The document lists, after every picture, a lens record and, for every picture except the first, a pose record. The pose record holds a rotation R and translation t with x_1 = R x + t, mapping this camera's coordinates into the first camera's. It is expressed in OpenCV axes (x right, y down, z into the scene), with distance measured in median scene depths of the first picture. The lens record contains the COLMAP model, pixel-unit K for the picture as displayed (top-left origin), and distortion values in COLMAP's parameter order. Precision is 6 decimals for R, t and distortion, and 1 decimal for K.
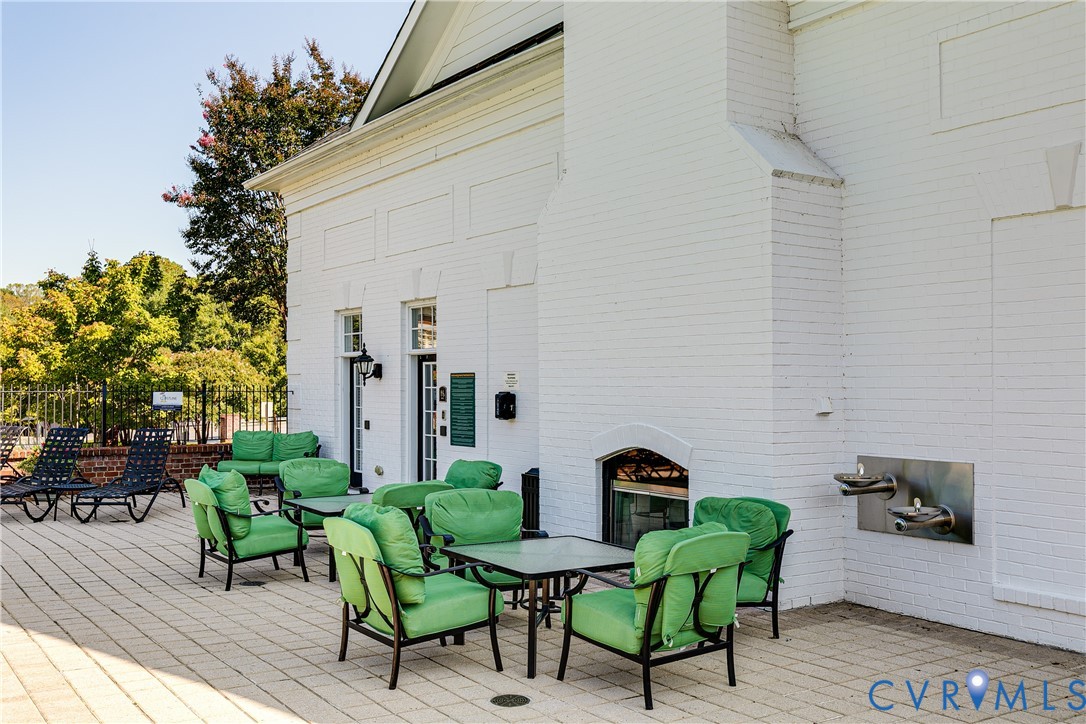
lens RADIAL K [[1085.8, 0, 543.0], [0, 1085.8, 362.0], [0, 0, 1]] dist [-0.002339, -0.000588]
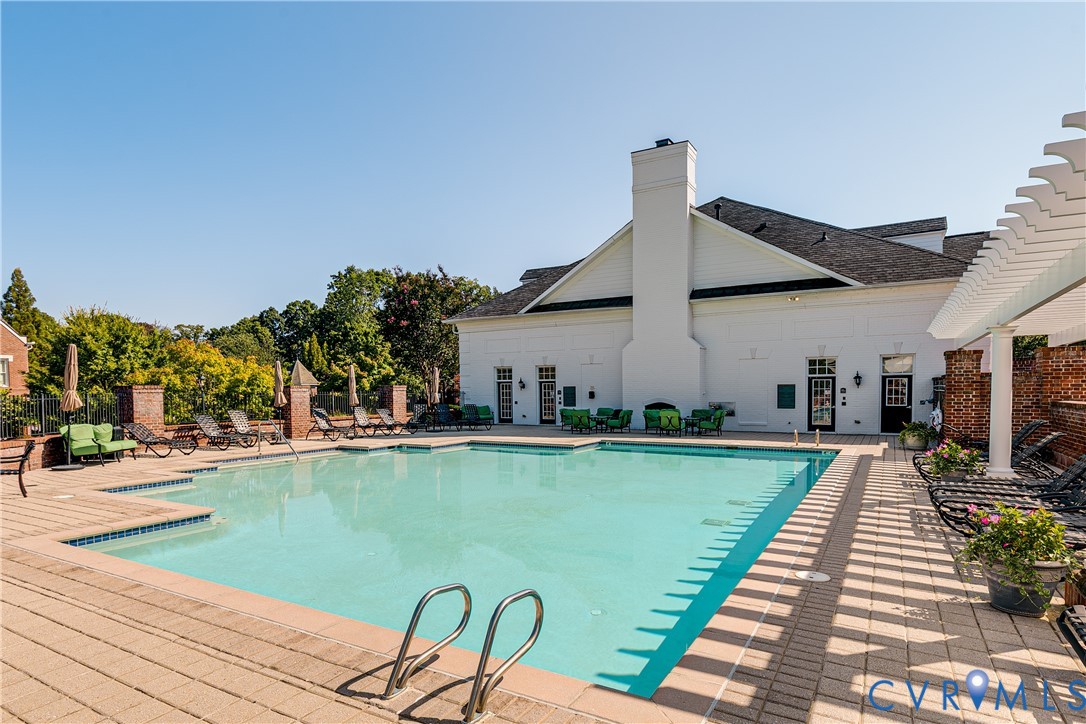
lens RADIAL K [[606.3, 0, 543.8], [0, 606.3, 392.7], [0, 0, 1]] dist [0.001712, 0.000140]
pose [[0.896847, -0.006631, 0.442291, -0.928725], [-0.001564, 0.999834, 0.018162, -0.005279], [-0.442338, -0.016981, 0.896688, -0.694096]]
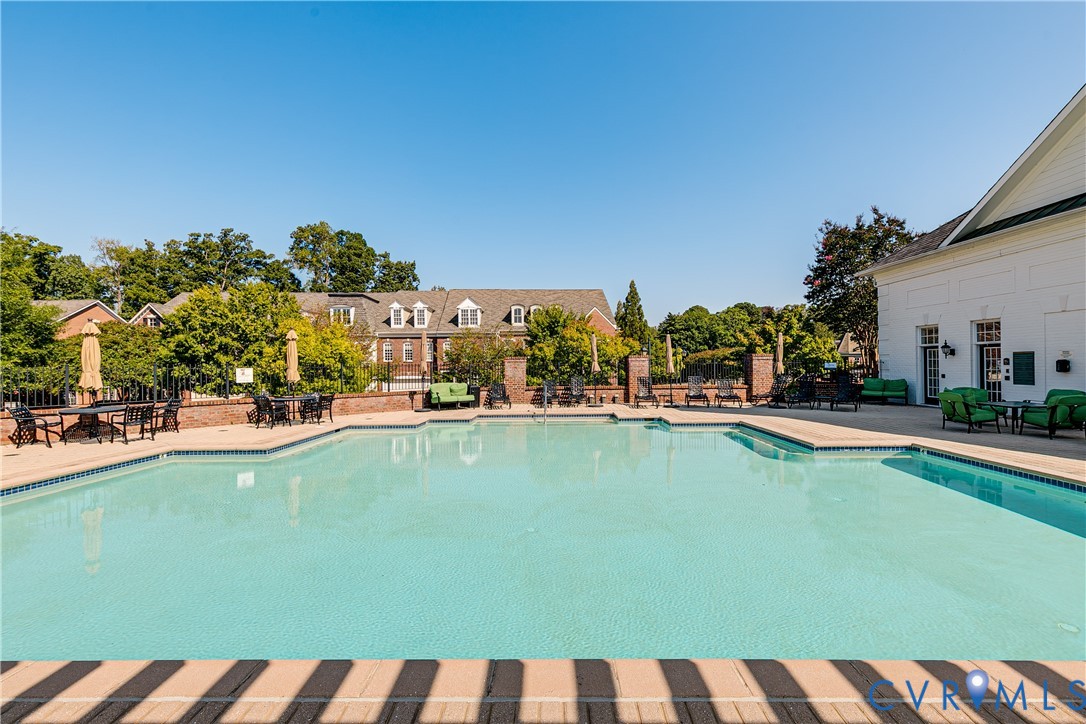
lens RADIAL K [[500.9, 0, 543.0], [0, 500.9, 362.0], [0, 0, 1]] dist [-0.000154, 0.000380]
pose [[0.818276, -0.005605, -0.574798, -0.254682], [0.016348, 0.999775, 0.013524, 0.001065], [0.574593, -0.020463, 0.818184, -0.349345]]
